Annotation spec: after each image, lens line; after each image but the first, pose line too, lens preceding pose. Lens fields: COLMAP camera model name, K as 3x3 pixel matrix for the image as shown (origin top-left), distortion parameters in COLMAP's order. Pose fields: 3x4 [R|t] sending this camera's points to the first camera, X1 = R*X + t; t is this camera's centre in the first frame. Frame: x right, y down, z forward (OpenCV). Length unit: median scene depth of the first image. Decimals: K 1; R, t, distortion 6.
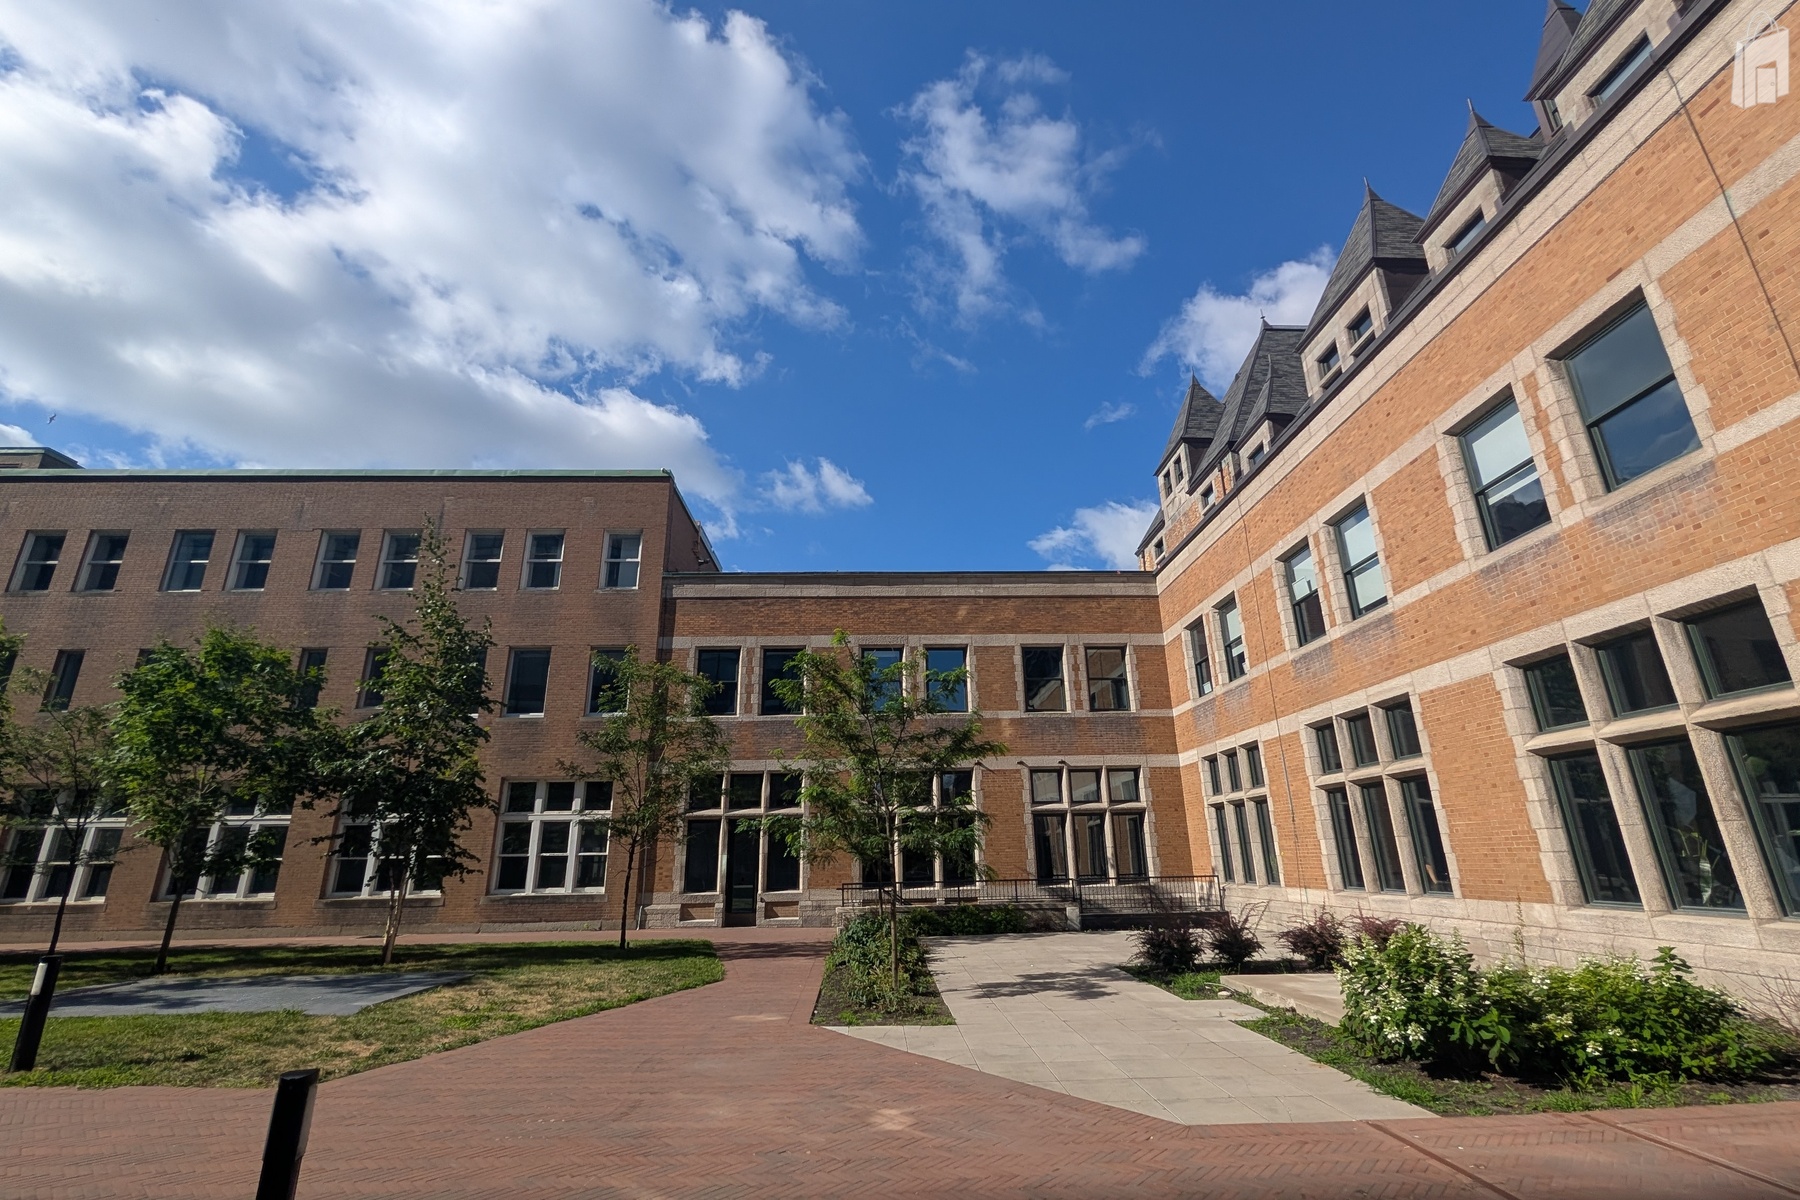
lens RADIAL K [[775.4, 0, 901.8], [0, 775.4, 609.4], [0, 0, 1]] dist [0.000255, 0.000127]
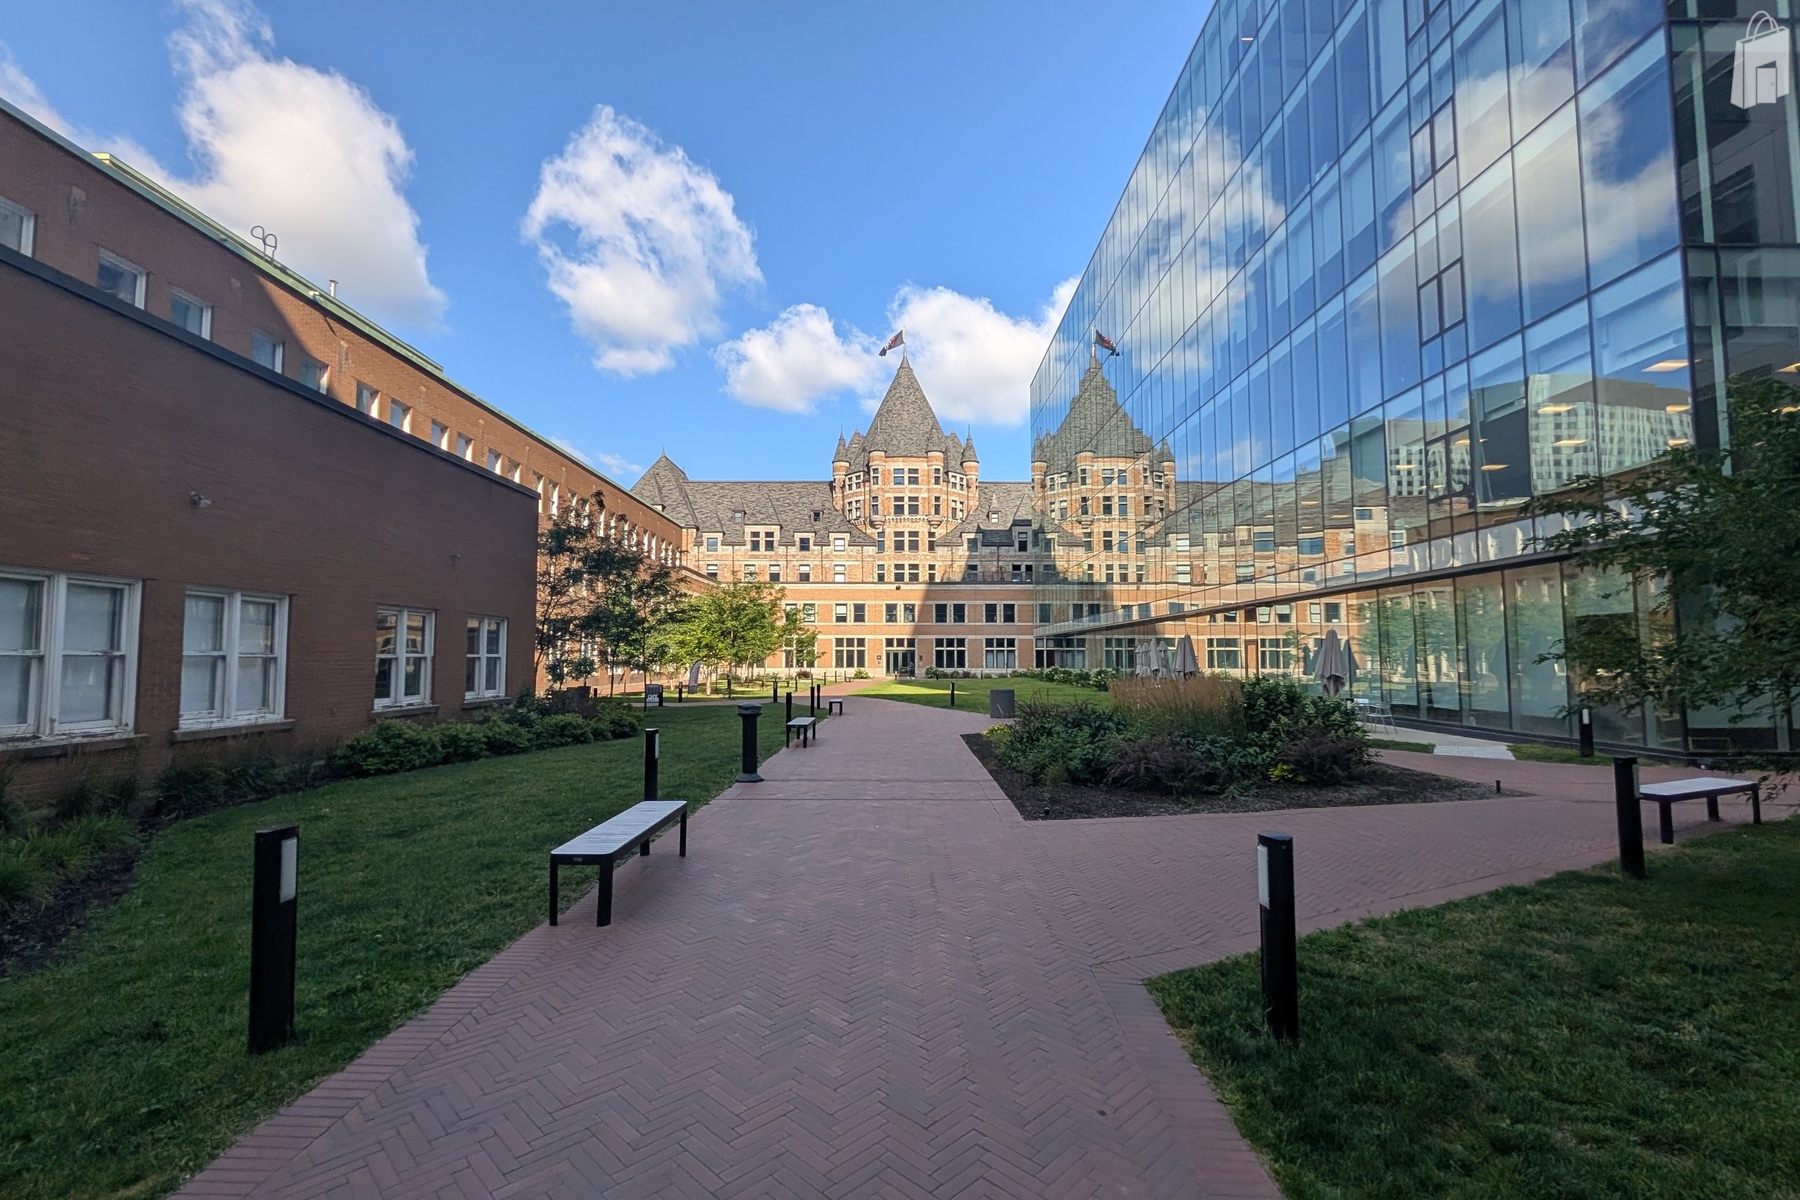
lens RADIAL K [[776.4, 0, 901.4], [0, 776.4, 607.0], [0, 0, 1]] dist [-0.000034, 0.000435]
pose [[-0.064984, 0.082836, 0.994442, -6.871927], [-0.302667, 0.947968, -0.098744, 0.336381], [-0.950878, -0.307402, -0.036531, 0.757166]]
